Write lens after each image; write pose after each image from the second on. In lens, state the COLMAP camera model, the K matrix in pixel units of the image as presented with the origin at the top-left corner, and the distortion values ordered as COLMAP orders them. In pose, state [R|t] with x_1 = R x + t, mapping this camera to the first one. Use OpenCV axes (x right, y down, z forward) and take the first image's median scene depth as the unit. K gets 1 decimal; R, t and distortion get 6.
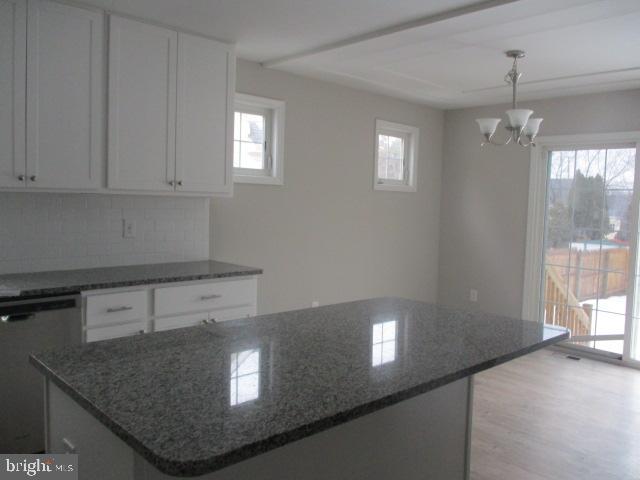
lens RADIAL K [[538.7, 0, 304.0], [0, 538.7, 227.7], [0, 0, 1]] dist [-0.014625, -0.000549]
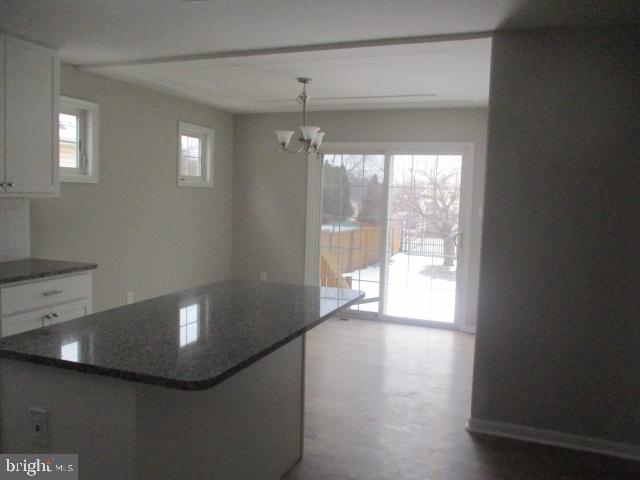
lens RADIAL K [[538.7, 0, 304.0], [0, 538.7, 227.7], [0, 0, 1]] dist [-0.014625, -0.000549]
pose [[0.907118, -0.033978, 0.419502, -0.119316], [0.023953, 0.999288, 0.029142, -0.013549], [-0.420194, -0.016387, 0.907286, -0.118903]]
